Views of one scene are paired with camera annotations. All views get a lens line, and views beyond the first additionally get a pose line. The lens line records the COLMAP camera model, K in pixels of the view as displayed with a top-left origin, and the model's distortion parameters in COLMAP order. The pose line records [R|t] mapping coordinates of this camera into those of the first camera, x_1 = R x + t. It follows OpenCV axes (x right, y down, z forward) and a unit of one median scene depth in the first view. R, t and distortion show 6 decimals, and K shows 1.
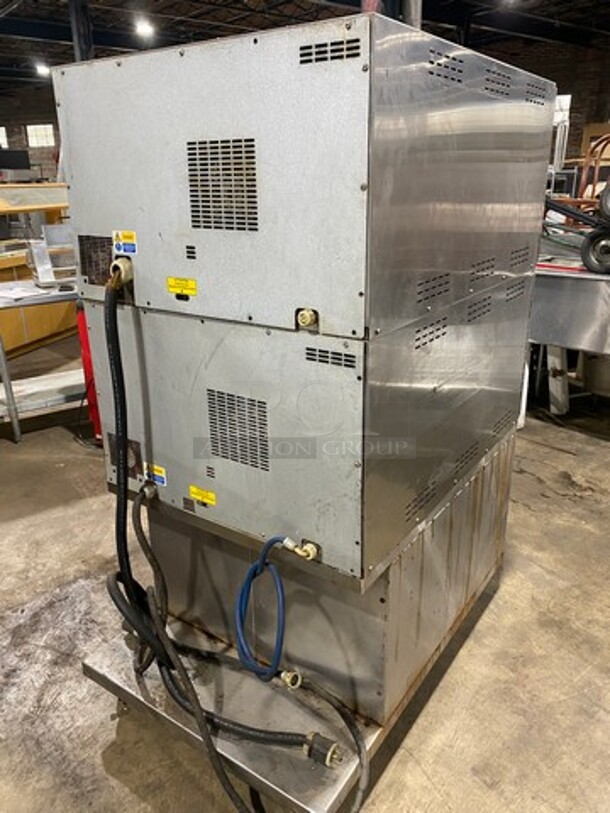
lens RADIAL K [[621.4, 0, 306.5], [0, 621.4, 405.0], [0, 0, 1]] dist [0.020987, -0.009907]
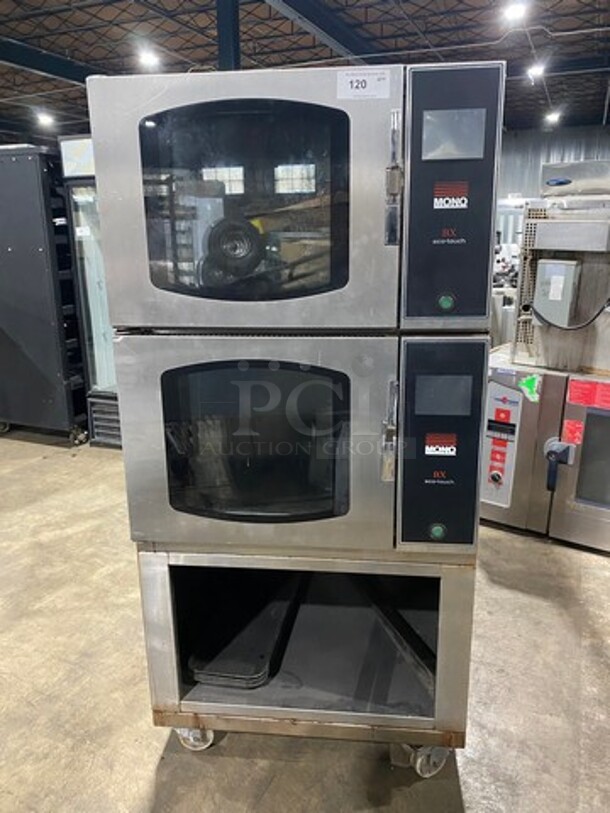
lens RADIAL K [[621.4, 0, 306.4], [0, 621.4, 403.3], [0, 0, 1]] dist [0.020987, -0.009907]
pose [[-0.879616, 0.153765, -0.450147, 0.678307], [-0.139835, 0.820916, 0.553663, -0.772364], [0.454667, 0.549957, -0.700589, 2.202981]]
